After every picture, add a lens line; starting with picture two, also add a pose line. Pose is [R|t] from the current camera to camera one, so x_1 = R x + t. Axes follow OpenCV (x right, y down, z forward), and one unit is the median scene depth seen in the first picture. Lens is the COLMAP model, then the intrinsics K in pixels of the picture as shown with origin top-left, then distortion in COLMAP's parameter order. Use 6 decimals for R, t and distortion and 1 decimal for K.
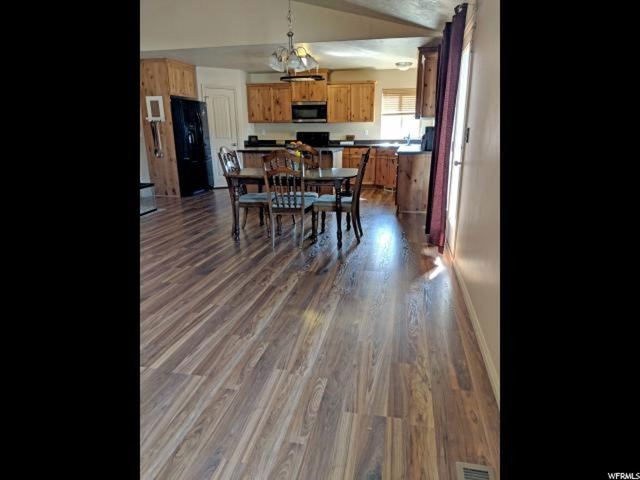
lens RADIAL K [[383.4, 0, 328.1], [0, 383.4, 239.6], [0, 0, 1]] dist [0.101274, -0.176171]
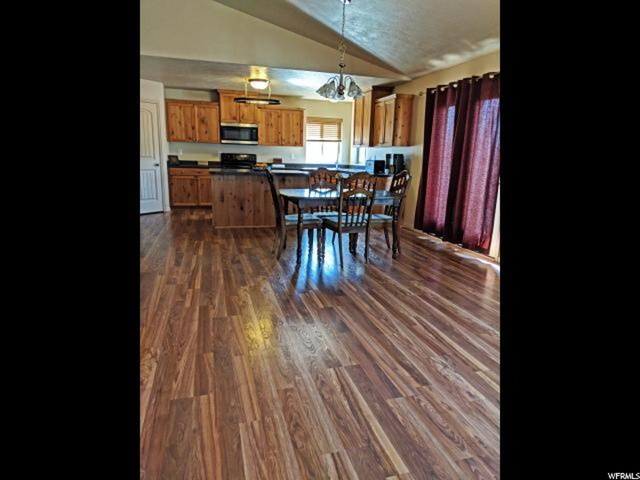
lens RADIAL K [[383.4, 0, 328.1], [0, 383.4, 239.6], [0, 0, 1]] dist [0.101274, -0.176171]
pose [[0.878914, -0.071589, 0.471577, -0.337632], [0.098230, 0.994646, -0.032084, -0.010552], [-0.466756, 0.074523, 0.881241, 0.055108]]
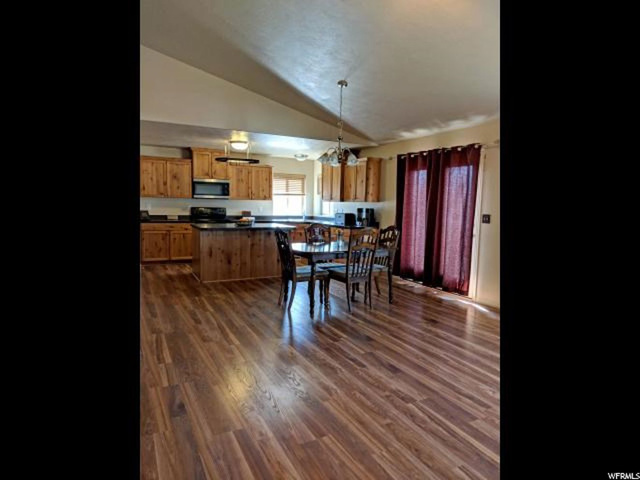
lens RADIAL K [[383.4, 0, 328.1], [0, 383.4, 239.6], [0, 0, 1]] dist [0.101274, -0.176171]
pose [[0.772296, -0.037740, 0.634141, -0.464174], [0.148532, 0.981292, -0.122491, -0.032509], [-0.617654, 0.188789, 0.763454, 0.071714]]
